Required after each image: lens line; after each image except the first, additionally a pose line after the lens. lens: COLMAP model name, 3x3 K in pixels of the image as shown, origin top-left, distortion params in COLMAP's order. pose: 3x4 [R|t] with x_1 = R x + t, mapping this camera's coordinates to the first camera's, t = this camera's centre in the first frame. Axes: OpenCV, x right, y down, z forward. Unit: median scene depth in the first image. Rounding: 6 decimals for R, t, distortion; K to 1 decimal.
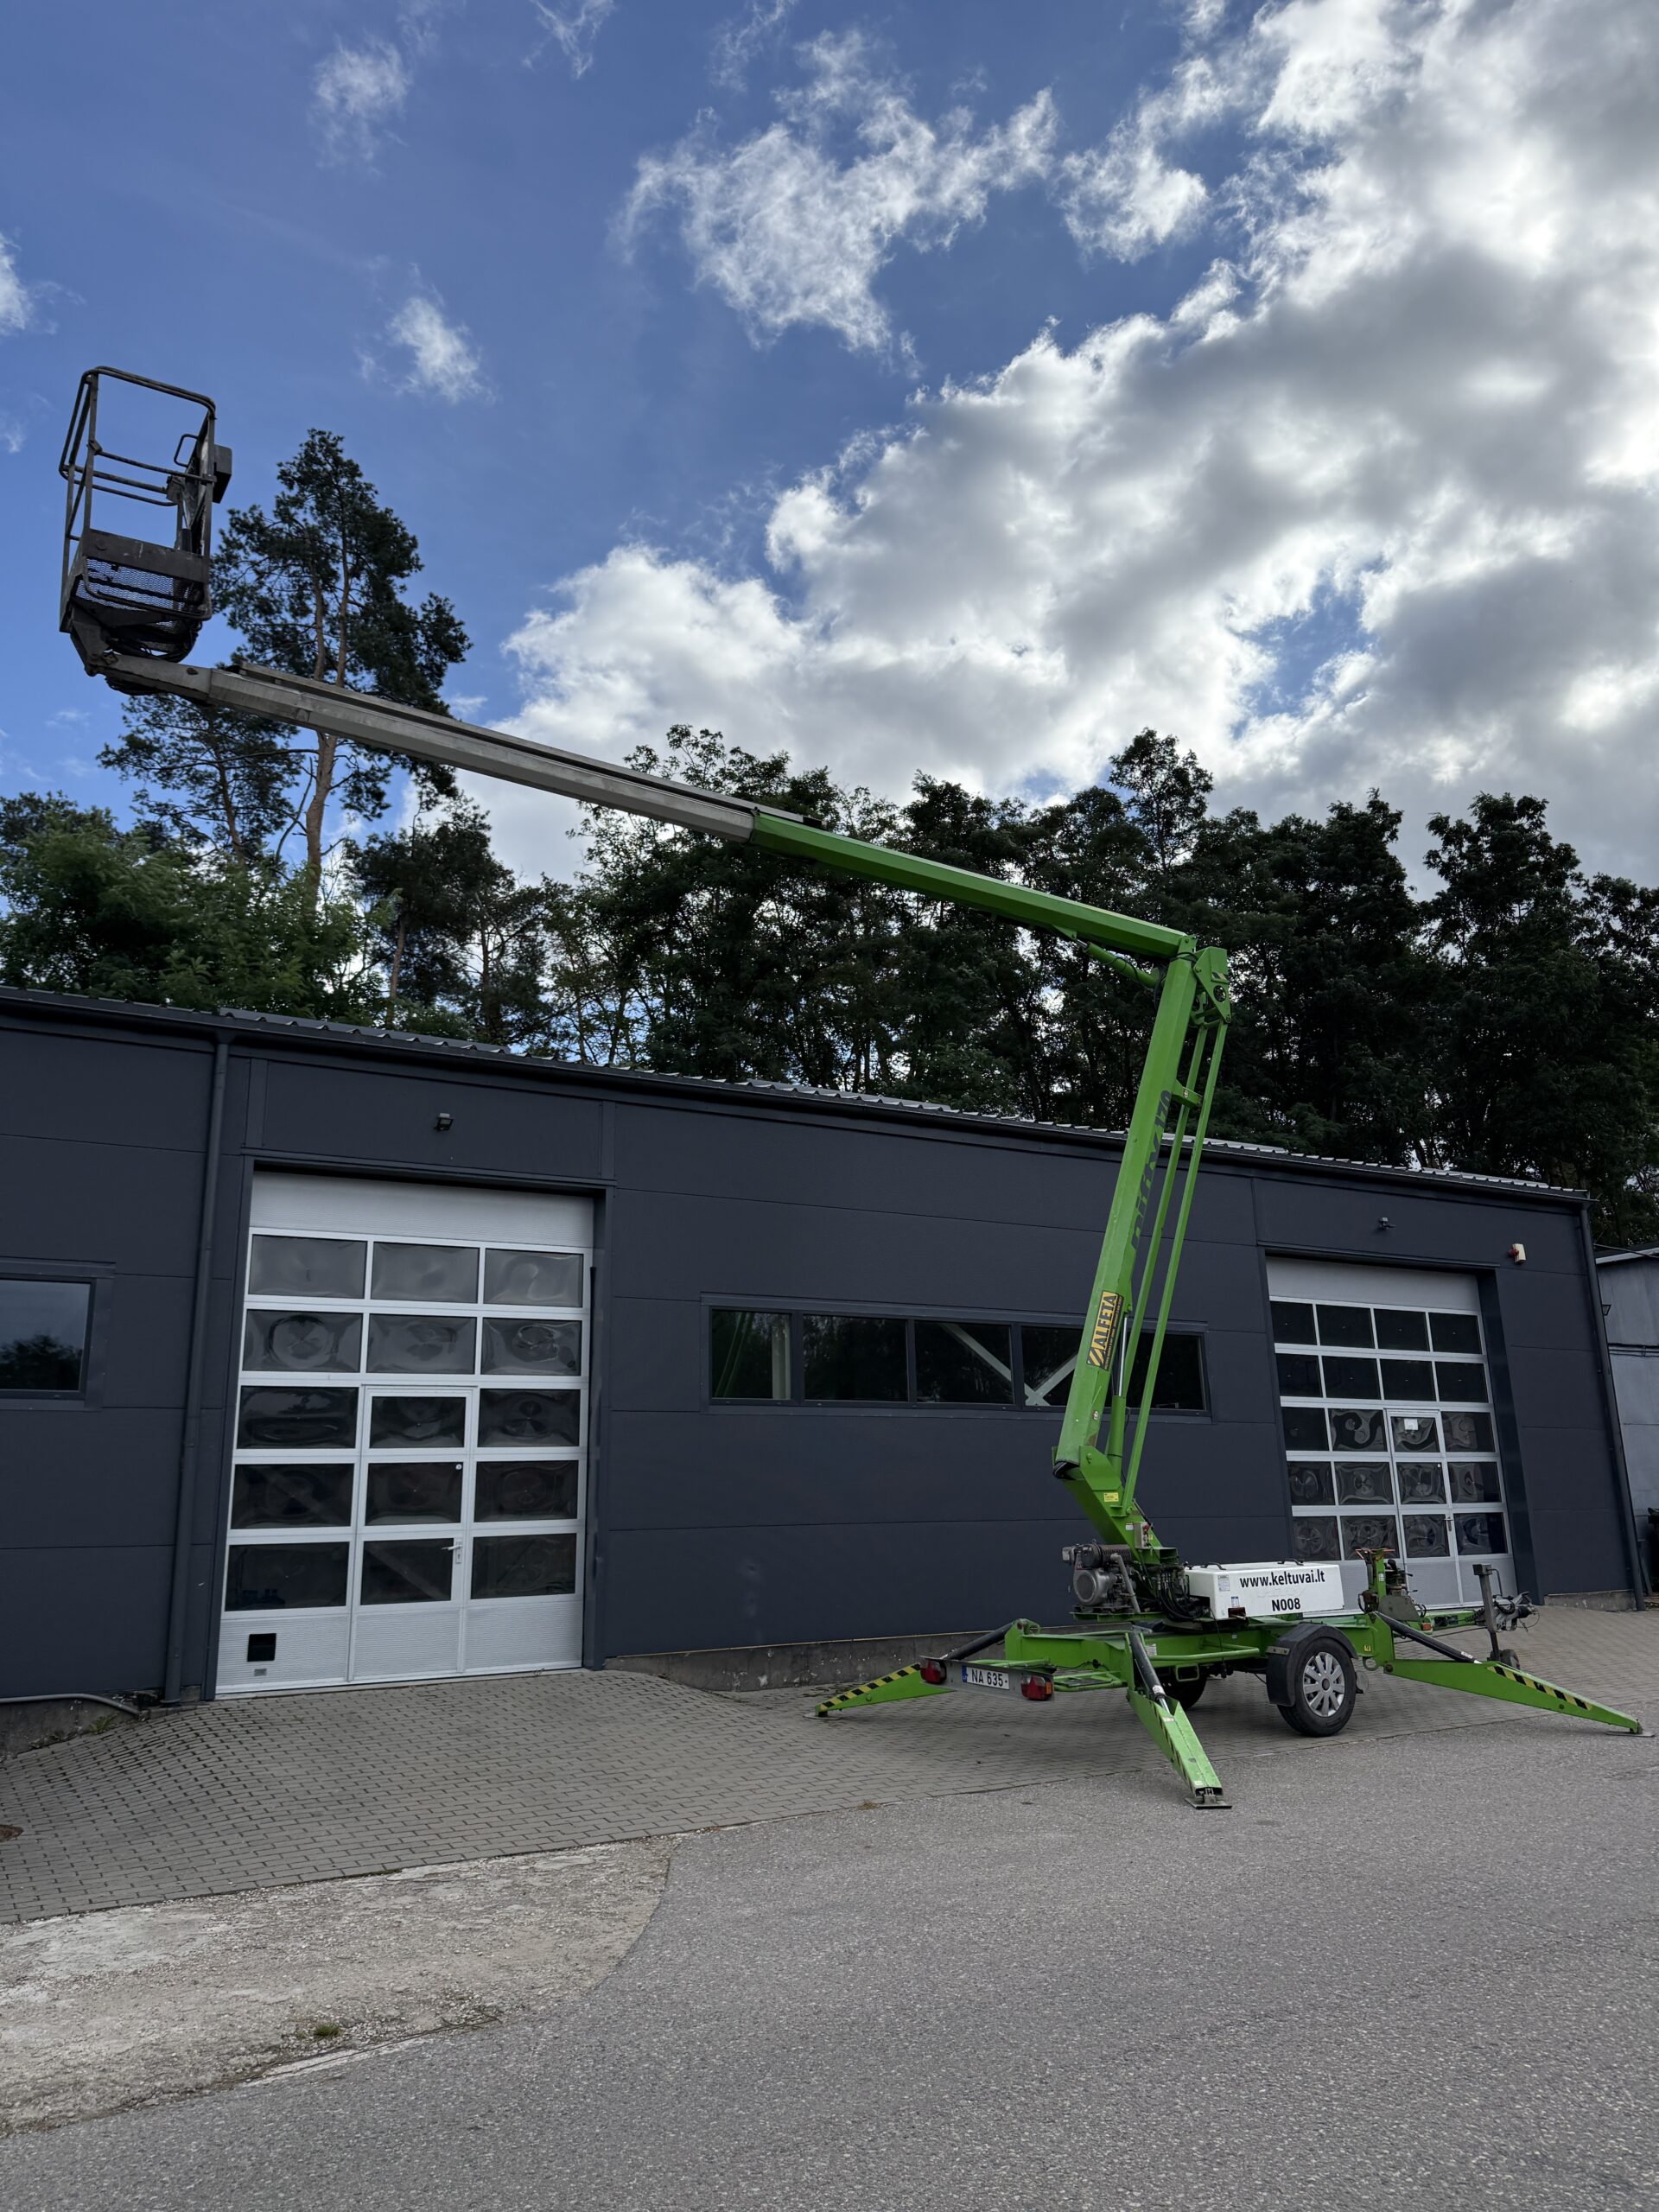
lens RADIAL K [[1535.1, 0, 771.0], [0, 1535.1, 1124.0], [0, 0, 1]] dist [0.018144, -0.021653]
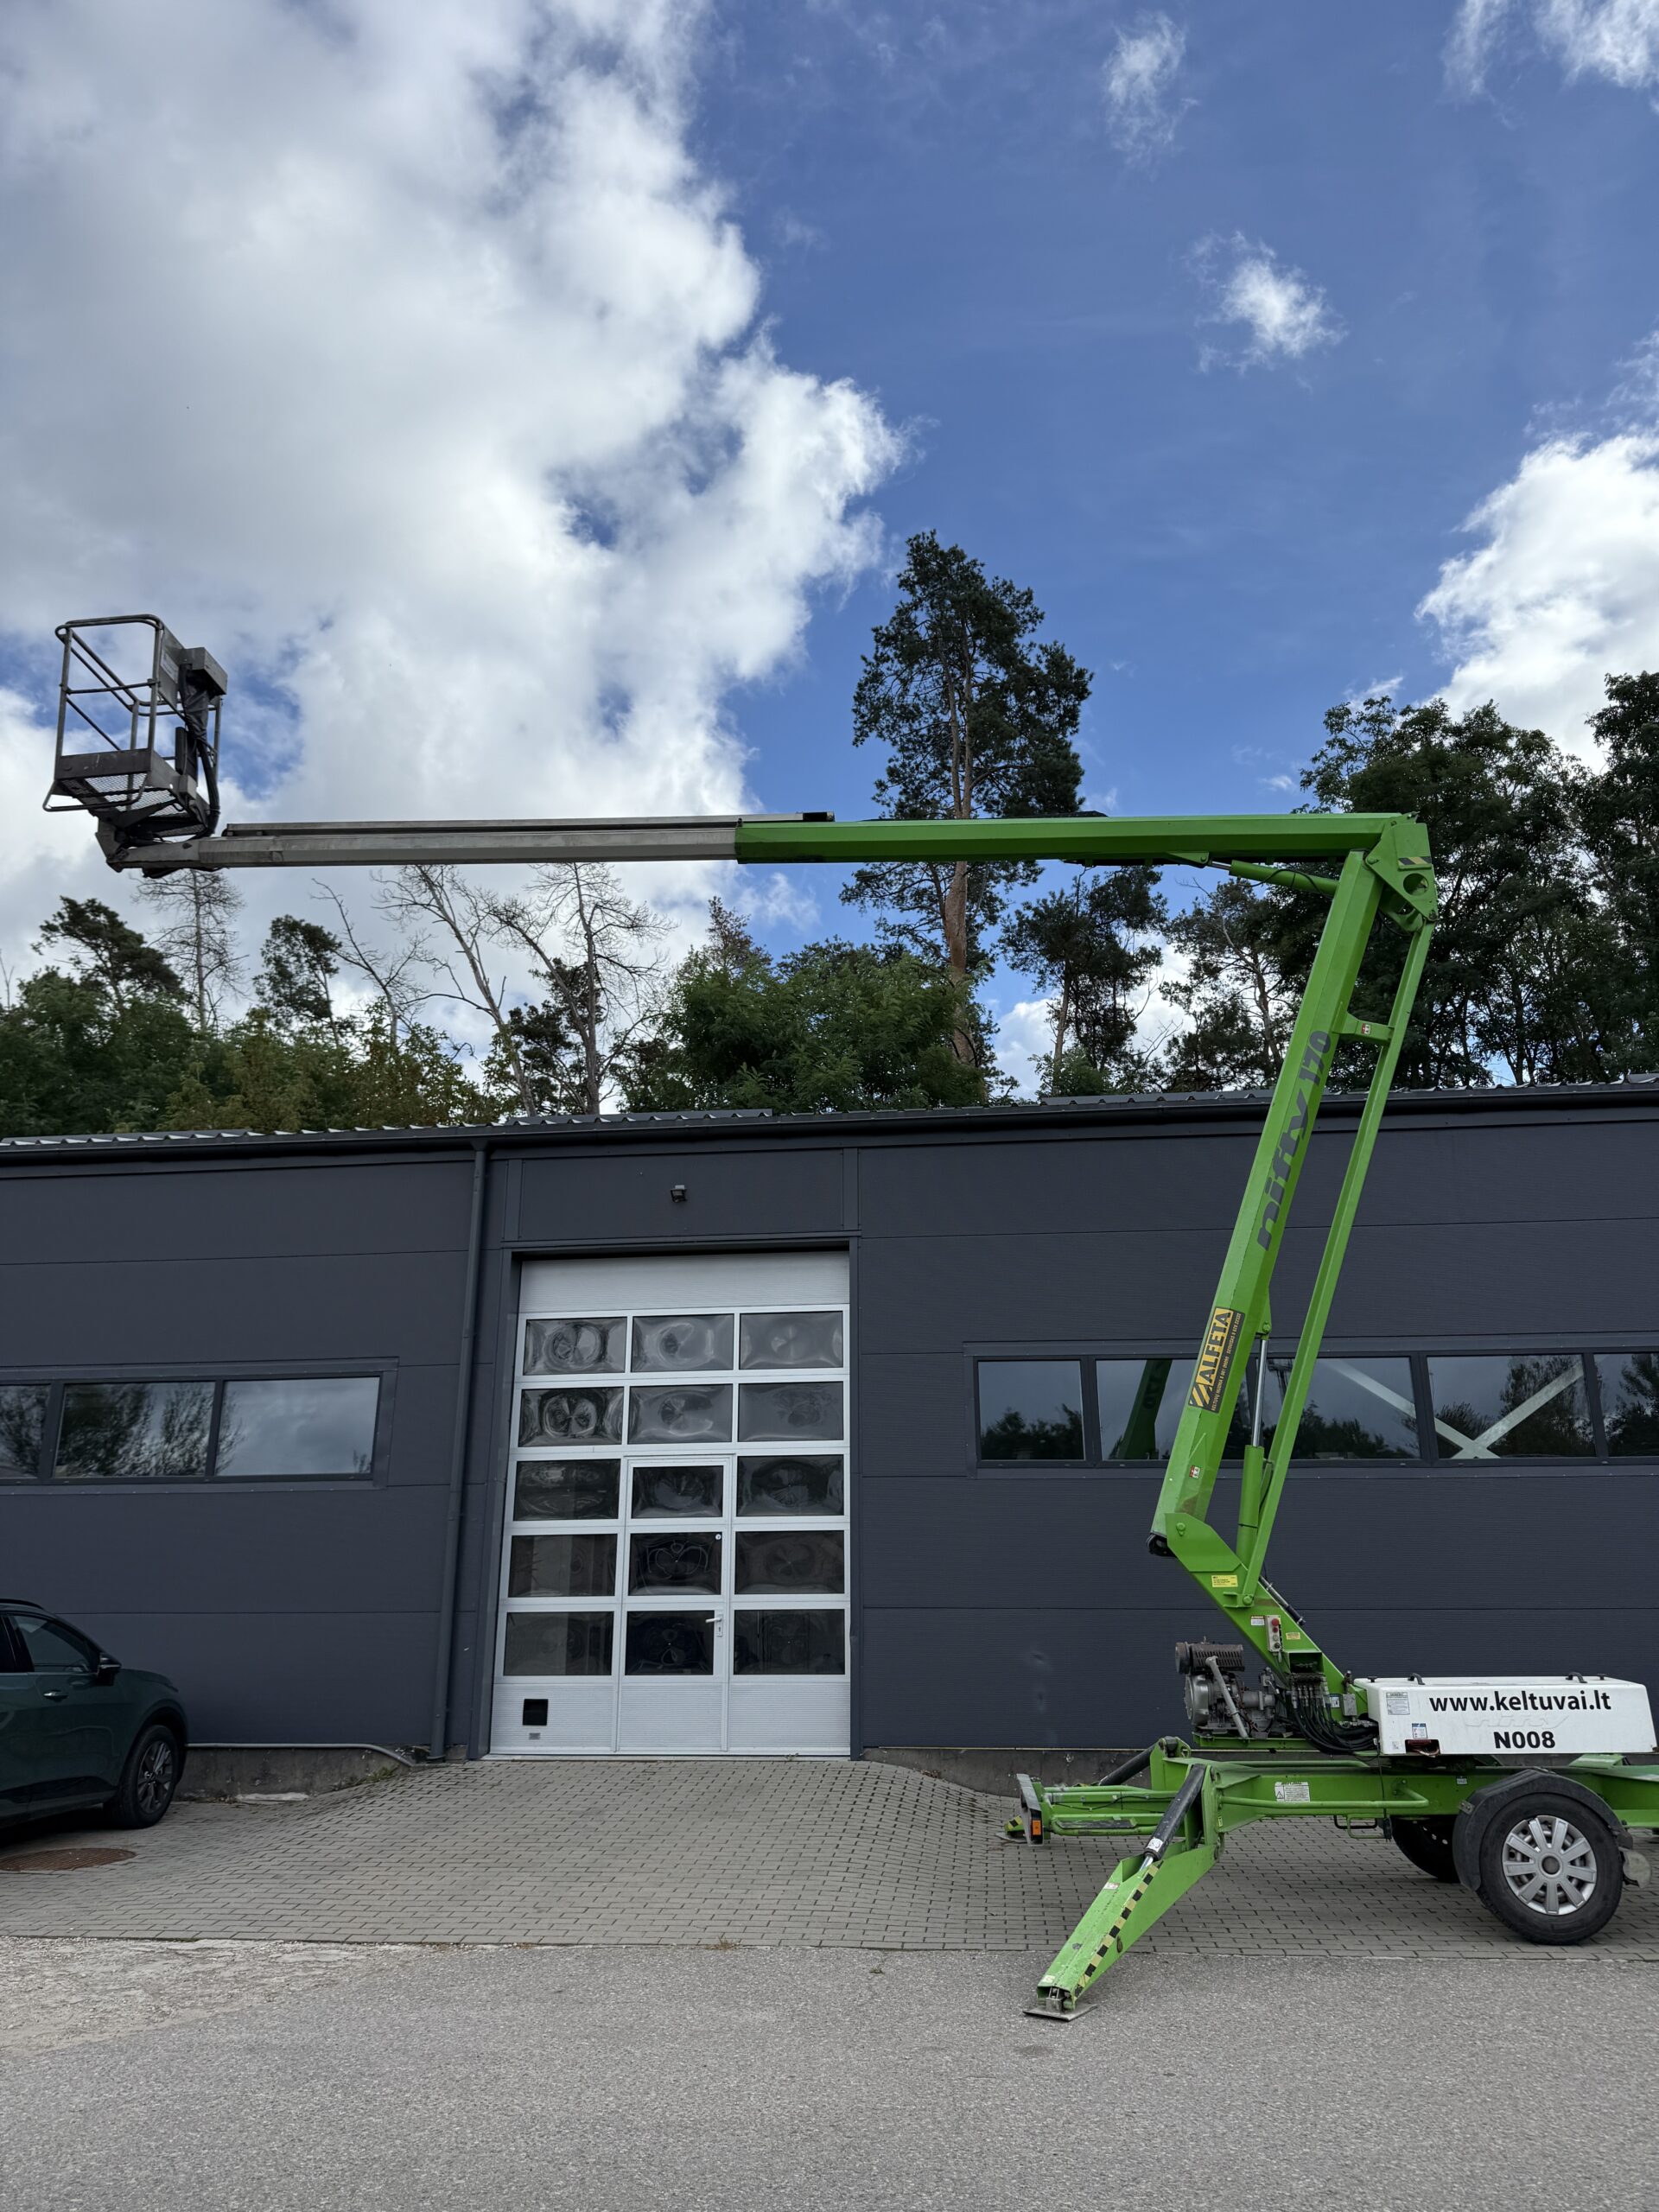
lens RADIAL K [[1535.1, 0, 829.4], [0, 1535.1, 1125.7], [0, 0, 1]] dist [0.018144, -0.021653]
pose [[0.816848, -0.149524, -0.557137, 0.437550], [0.127799, 0.988730, -0.077981, 0.048058], [0.562518, -0.007503, 0.826751, 0.228018]]
